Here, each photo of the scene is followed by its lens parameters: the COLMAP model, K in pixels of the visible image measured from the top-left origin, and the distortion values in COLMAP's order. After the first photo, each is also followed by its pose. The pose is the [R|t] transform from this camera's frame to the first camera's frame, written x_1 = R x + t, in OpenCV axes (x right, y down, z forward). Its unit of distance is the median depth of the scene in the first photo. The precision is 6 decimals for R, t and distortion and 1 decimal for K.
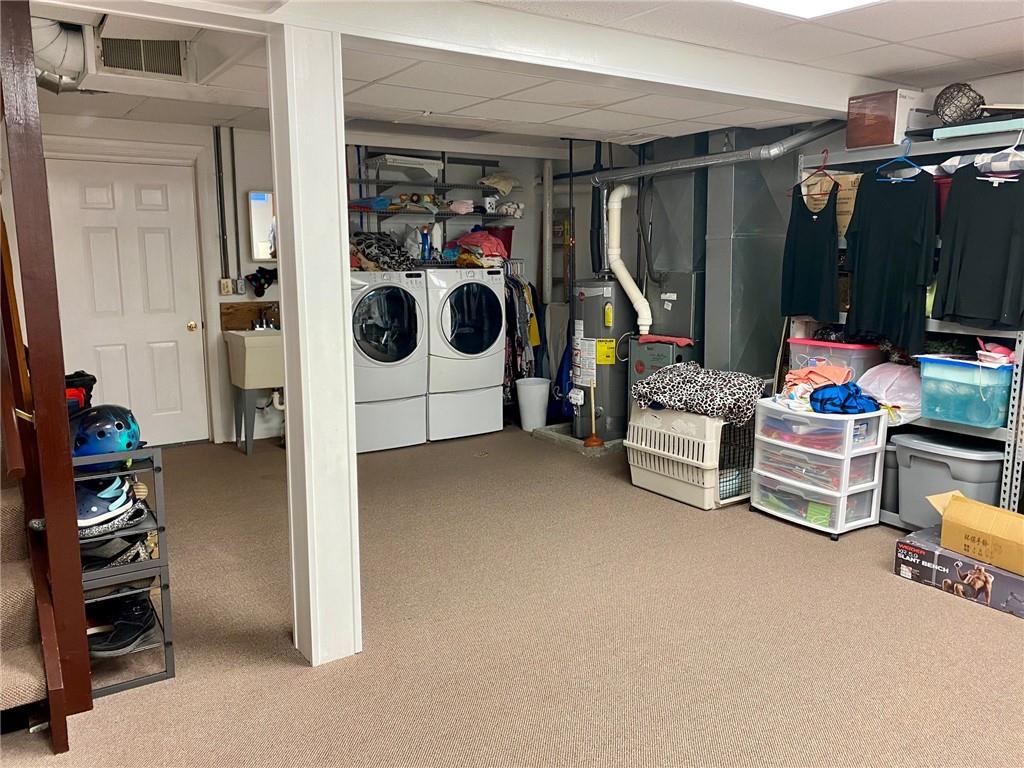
lens RADIAL K [[784.6, 0, 512.0], [0, 784.6, 384.0], [0, 0, 1]] dist [0.039743, -0.055131]
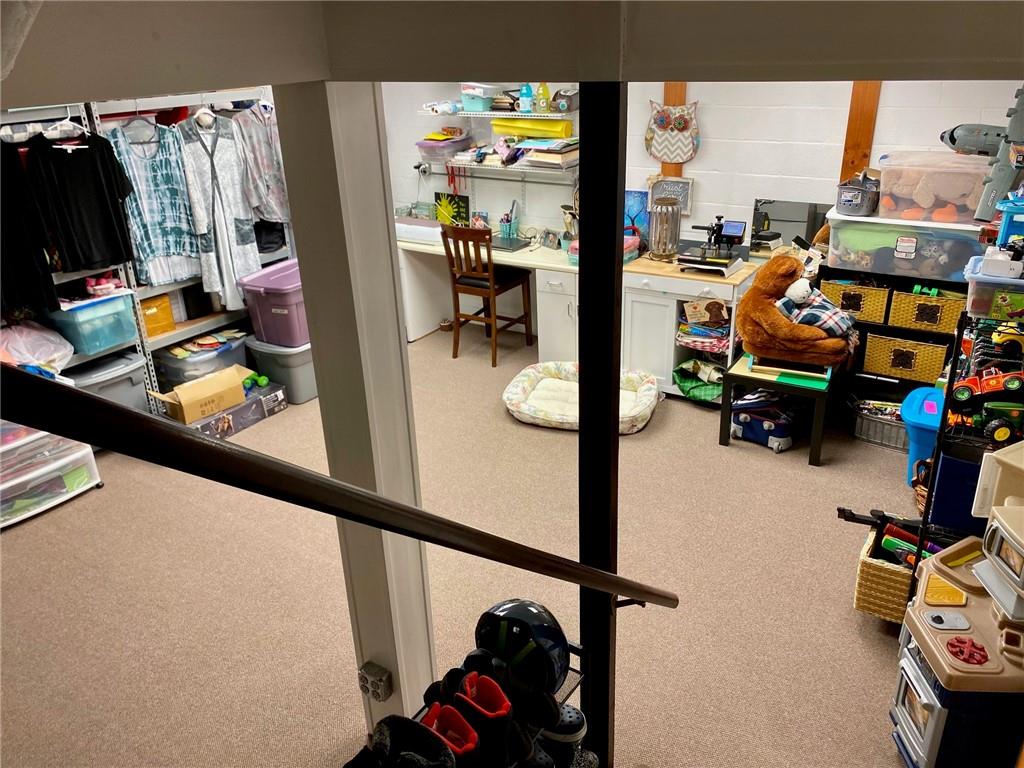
lens RADIAL K [[784.6, 0, 512.0], [0, 784.6, 384.0], [0, 0, 1]] dist [0.039743, -0.055131]
pose [[-0.398825, -0.358382, 0.844098, -0.779943], [0.185361, 0.869967, 0.456946, -0.362107], [-0.898098, 0.338704, -0.280534, 0.838052]]
